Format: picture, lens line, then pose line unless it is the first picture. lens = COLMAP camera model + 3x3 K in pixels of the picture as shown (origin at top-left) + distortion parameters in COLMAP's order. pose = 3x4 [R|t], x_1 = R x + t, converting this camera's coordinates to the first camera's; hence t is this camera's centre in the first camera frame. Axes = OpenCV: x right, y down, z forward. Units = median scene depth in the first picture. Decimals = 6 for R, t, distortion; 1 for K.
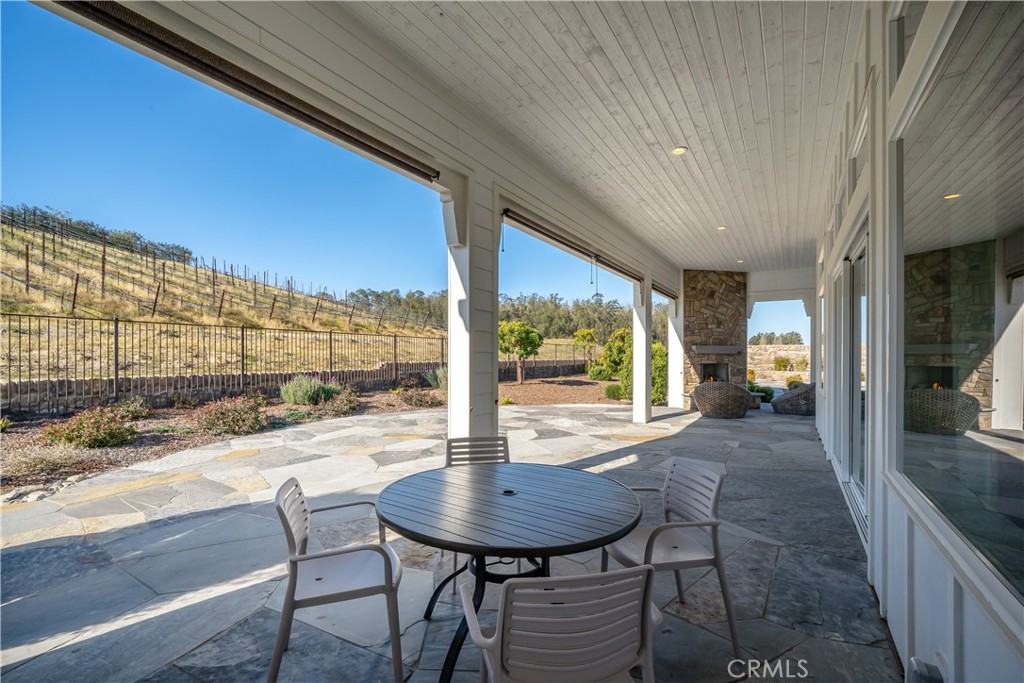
lens RADIAL K [[438.8, 0, 509.5], [0, 438.8, 356.3], [0, 0, 1]] dist [-0.000575, -0.000030]
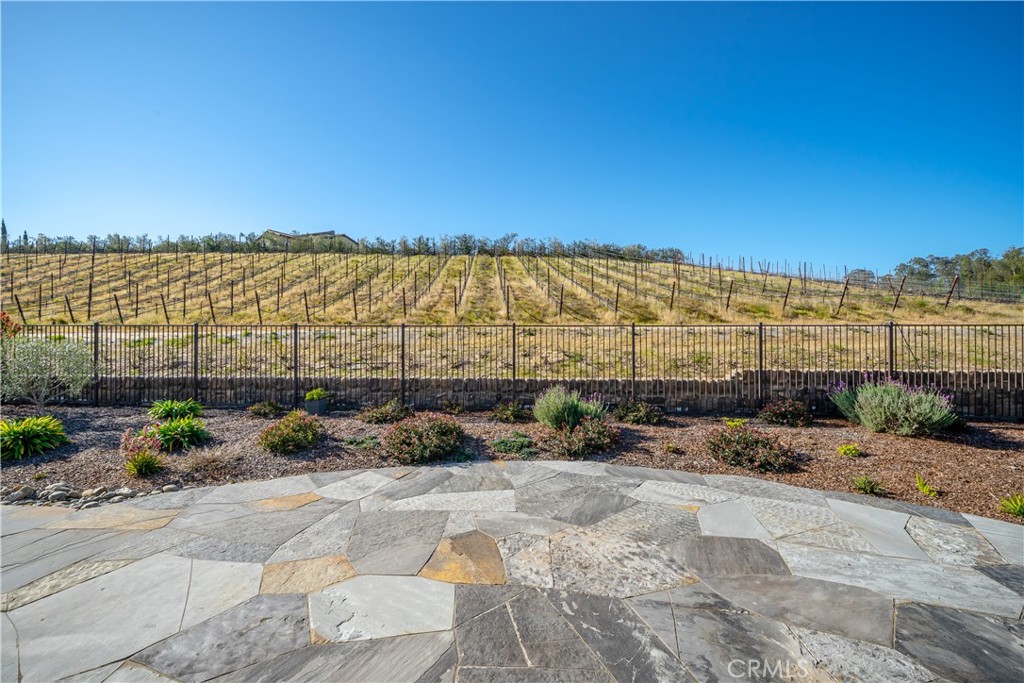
lens RADIAL K [[423.6, 0, 508.1], [0, 423.6, 340.5], [0, 0, 1]] dist [0.000548, -0.000260]
pose [[0.452492, -0.006073, -0.891748, 0.111449], [-0.000393, 0.999975, -0.007010, -0.026325], [0.891768, 0.003522, 0.452478, 0.525150]]
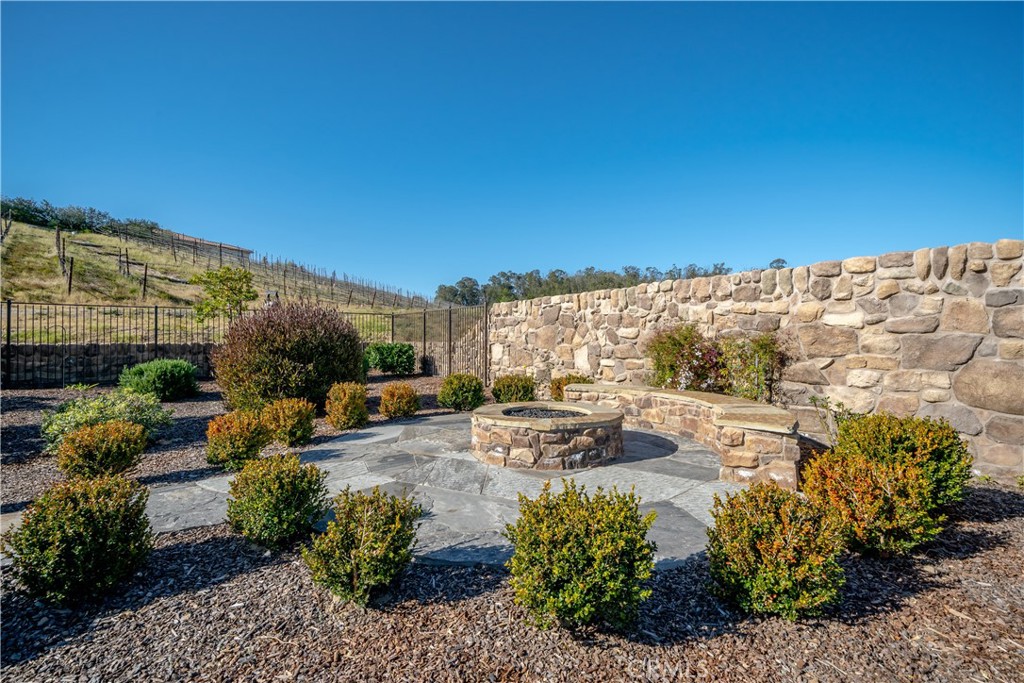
lens RADIAL K [[472.0, 0, 504.5], [0, 472.0, 340.6], [0, 0, 1]] dist [-0.001680, -0.000139]
pose [[0.934346, -0.005112, -0.356330, 1.205600], [0.004252, 0.999986, -0.003197, 0.017658], [0.356341, 0.001472, 0.934355, 1.412119]]
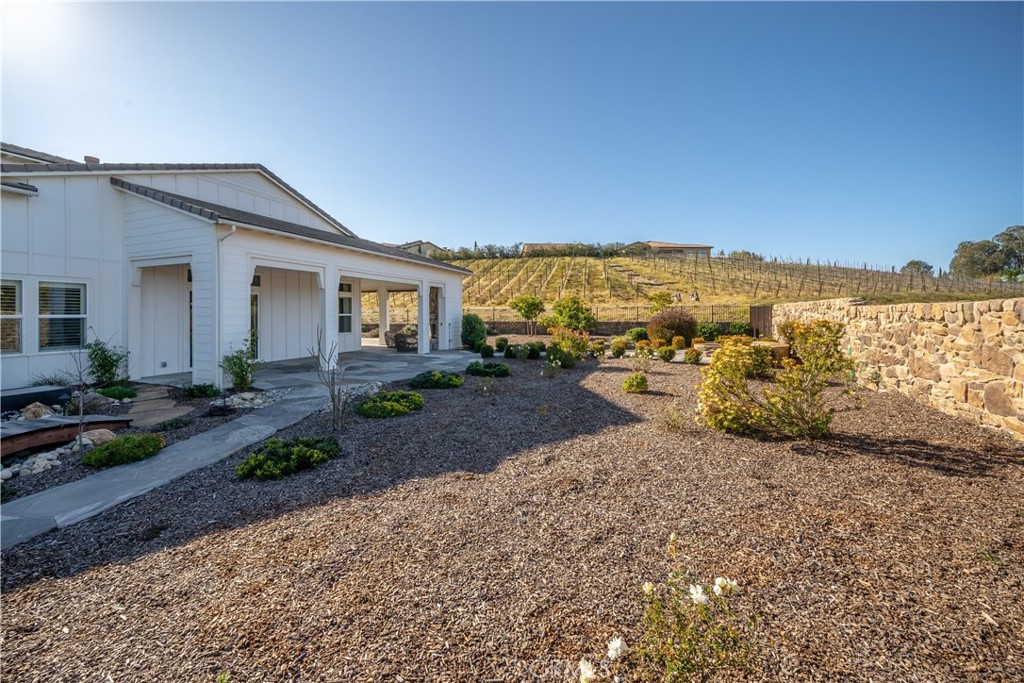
lens RADIAL K [[395.3, 0, 497.0], [0, 395.3, 316.1], [0, 0, 1]] dist [0.000099, 0.000058]
pose [[0.189441, -0.000936, -0.981892, 2.107786], [0.005450, 0.999985, 0.000098, -0.013693], [0.981877, -0.005370, 0.189443, 0.932035]]
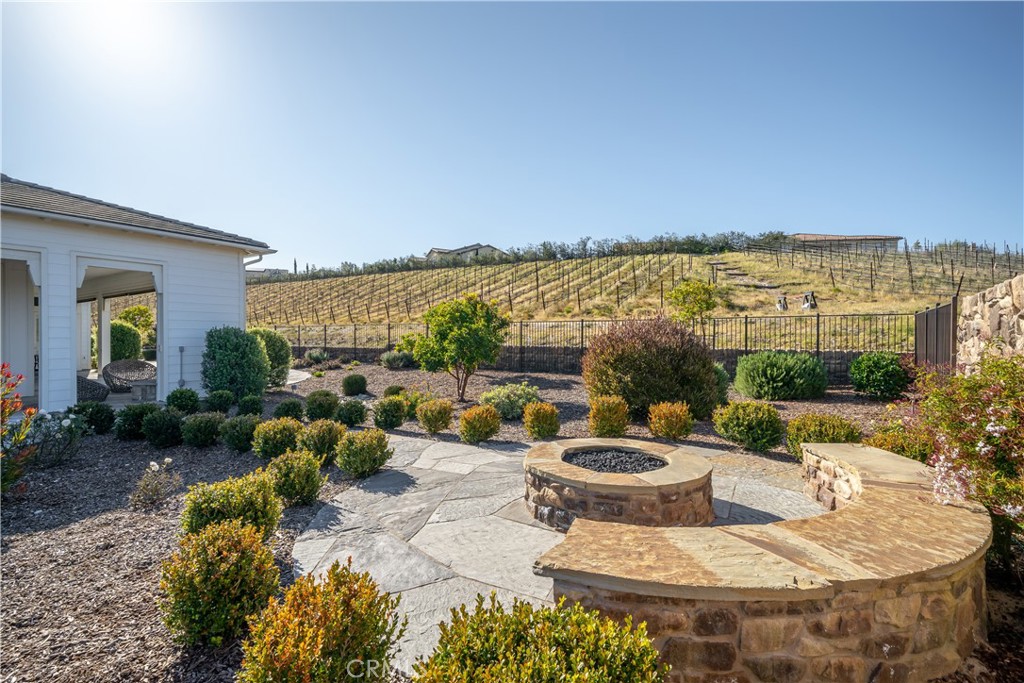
lens RADIAL K [[456.6, 0, 506.3], [0, 456.6, 342.3], [0, 0, 1]] dist [-0.000385, 0.000034]
pose [[-0.038091, 0.009317, -0.999231, 1.403708], [-0.004790, 0.999943, 0.009506, -0.005457], [0.999263, 0.005148, -0.038044, 1.711915]]
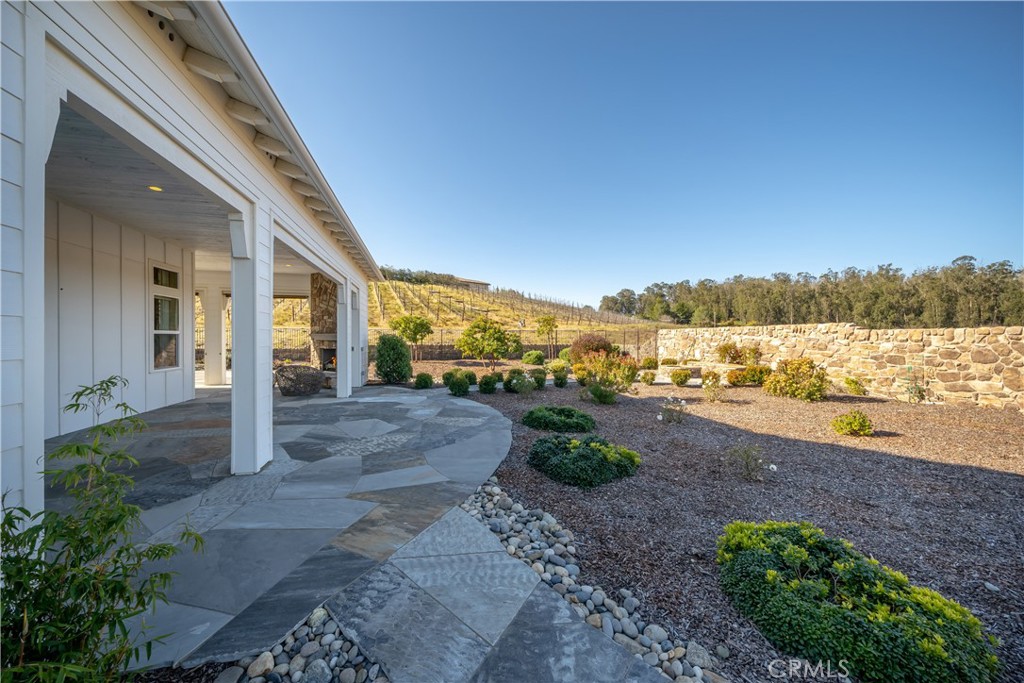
lens RADIAL K [[359.1, 0, 503.9], [0, 359.1, 340.6], [0, 0, 1]] dist [-0.008045, -0.000080]
pose [[0.719607, 0.003516, -0.694372, 1.475781], [-0.001683, 0.999993, 0.003319, -0.008626], [0.694379, -0.001220, 0.719608, 0.617603]]
